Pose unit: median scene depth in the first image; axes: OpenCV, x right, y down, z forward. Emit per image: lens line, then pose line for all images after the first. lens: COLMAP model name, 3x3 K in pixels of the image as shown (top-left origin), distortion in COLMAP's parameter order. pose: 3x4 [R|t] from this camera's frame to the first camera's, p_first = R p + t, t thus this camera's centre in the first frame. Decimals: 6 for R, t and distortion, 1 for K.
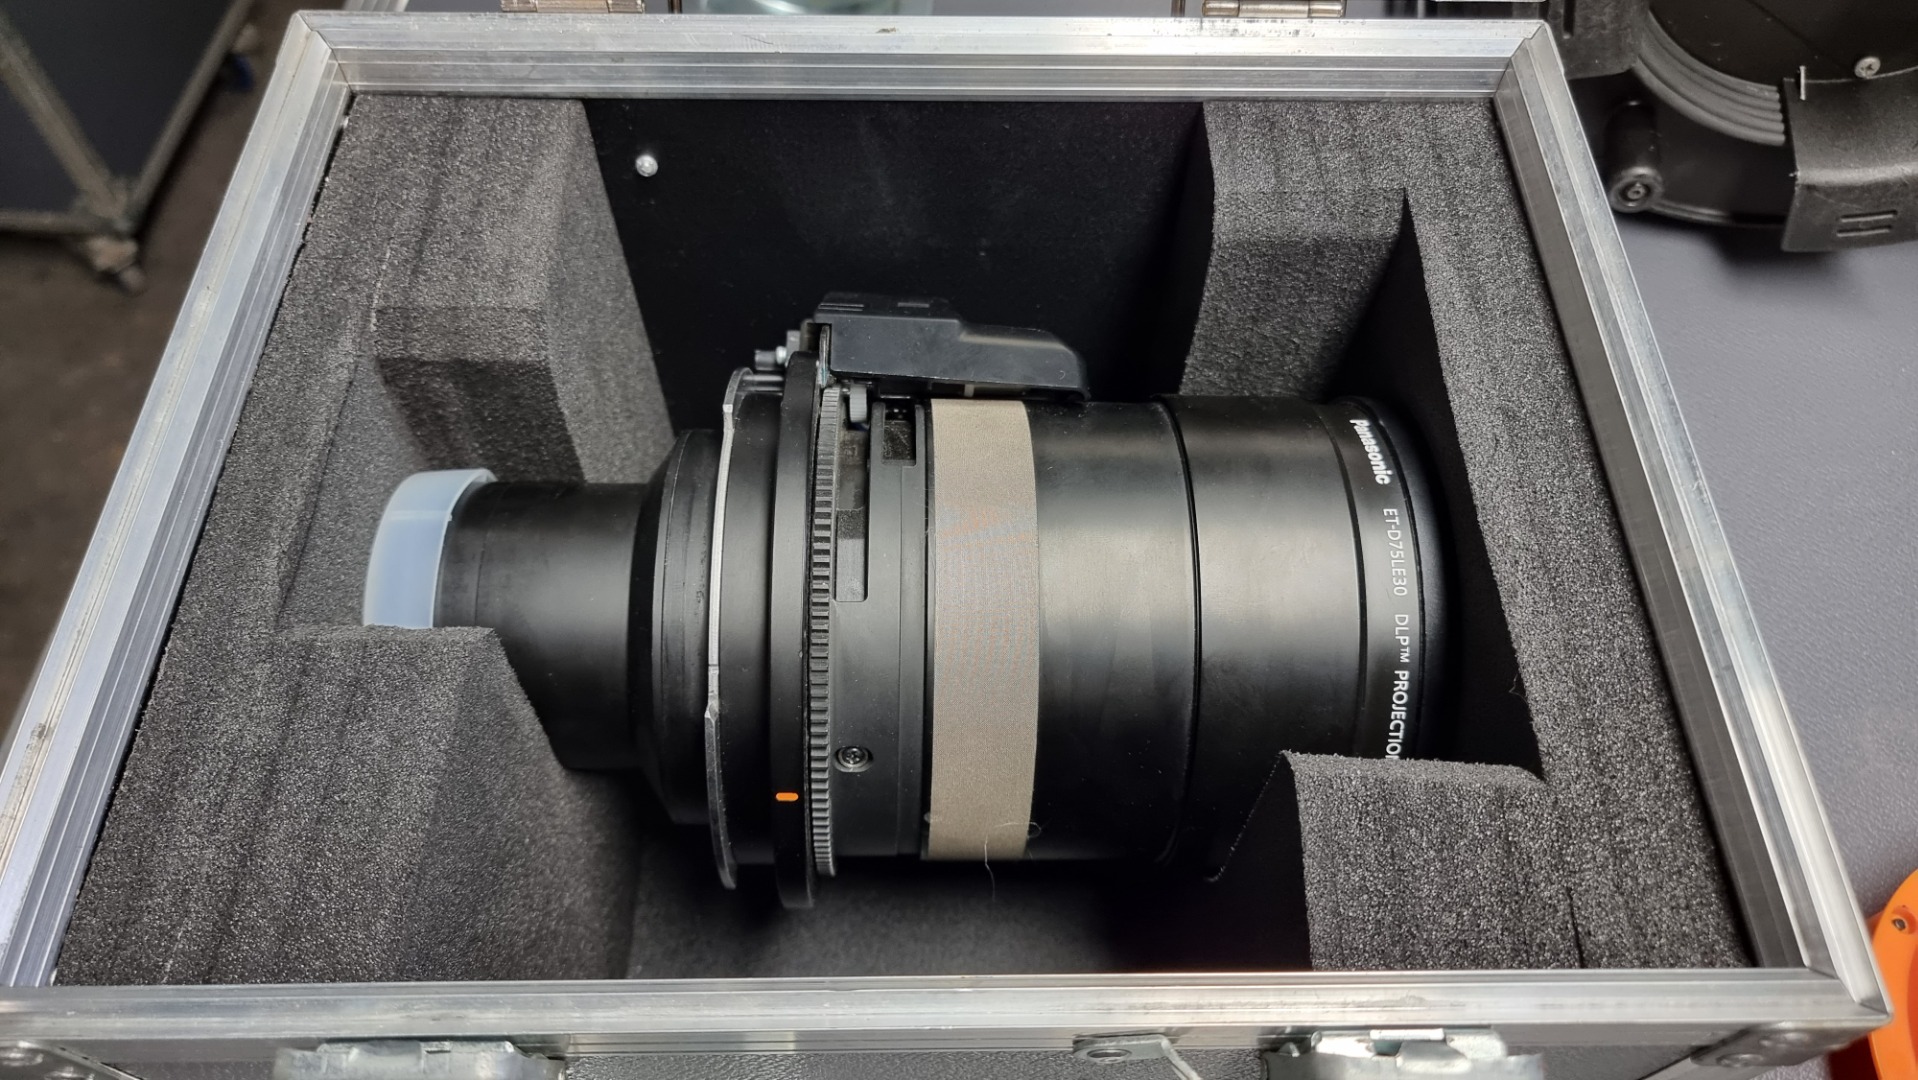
lens RADIAL K [[1354.6, 0, 964.7], [0, 1354.6, 542.3], [0, 0, 1]] dist [0.046265, -0.044395]
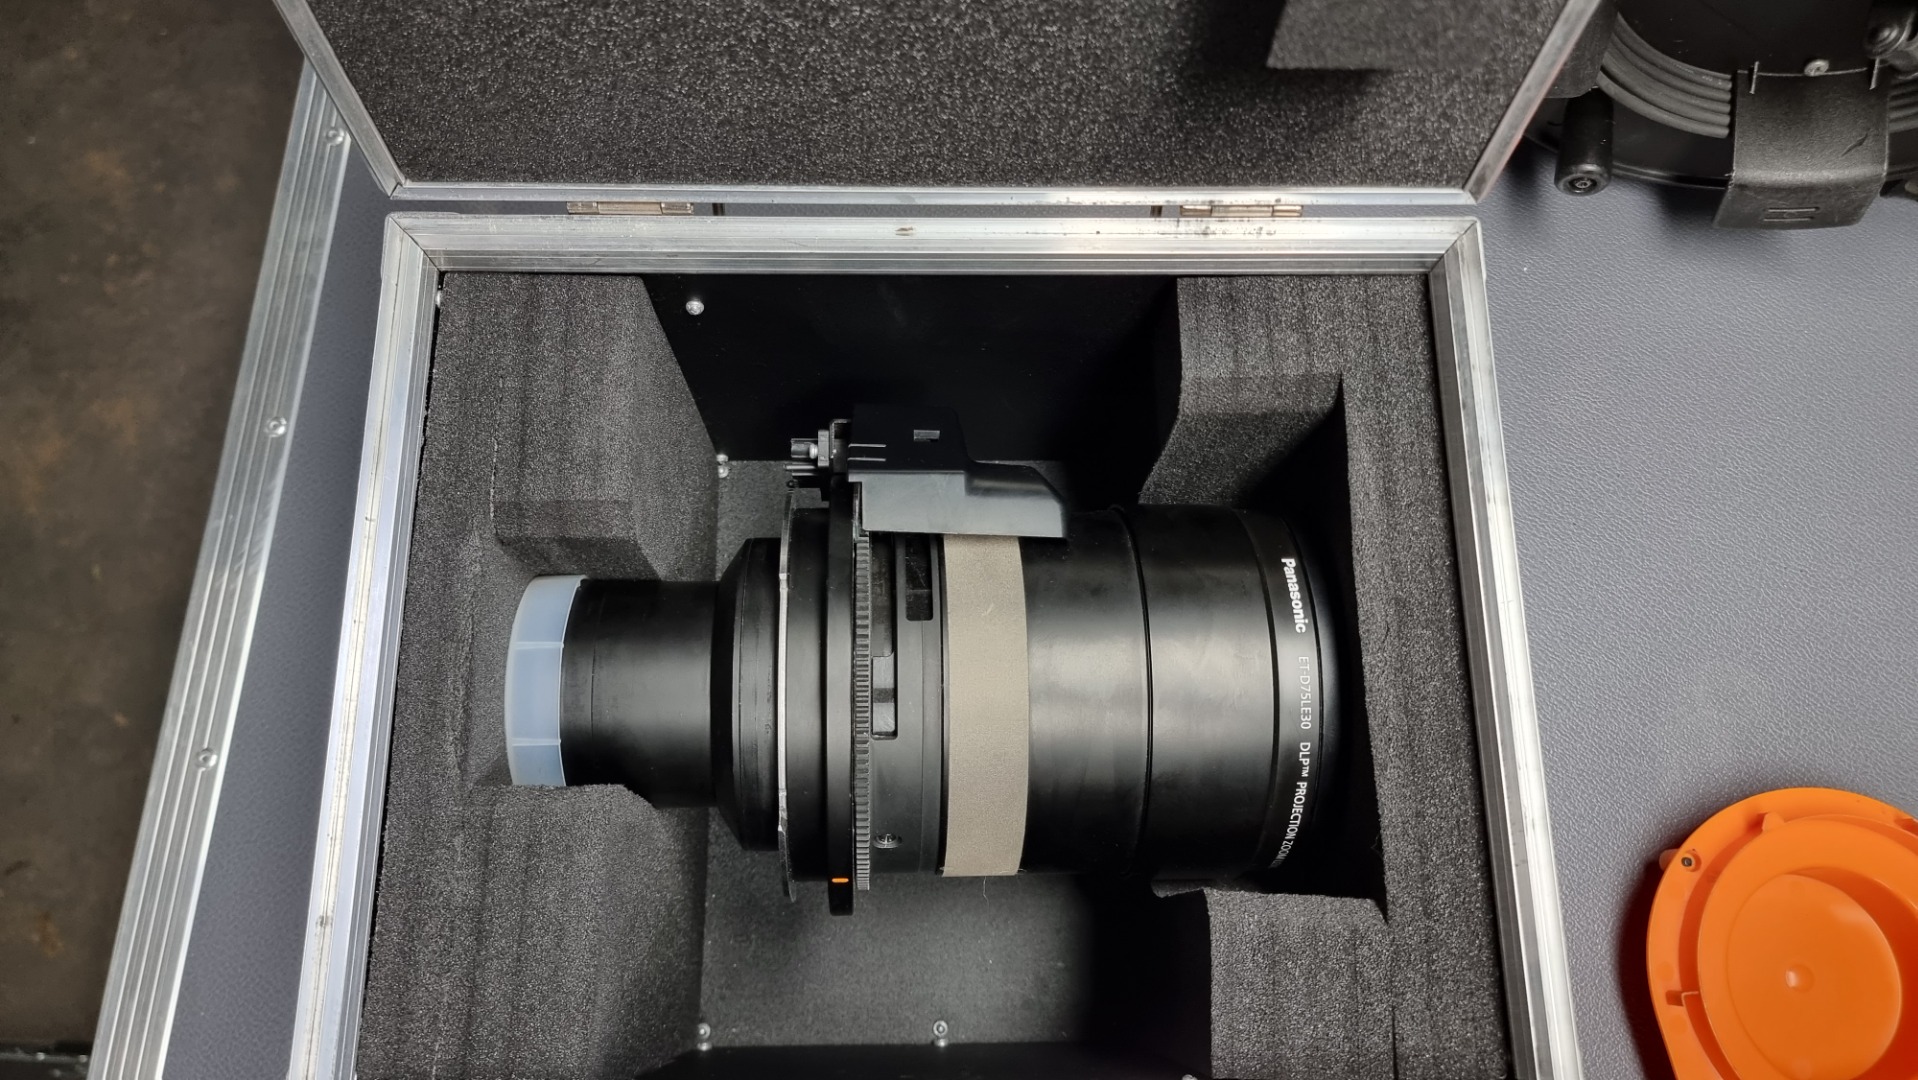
lens RADIAL K [[1339.0, 0, 956.5], [0, 1339.0, 535.7], [0, 0, 1]] dist [0.077891, -0.083072]
pose [[0.999948, 0.000810, 0.010179, -0.025847], [-0.003670, 0.958749, 0.284230, -0.468846], [-0.009529, -0.284252, 0.958702, -0.170545]]
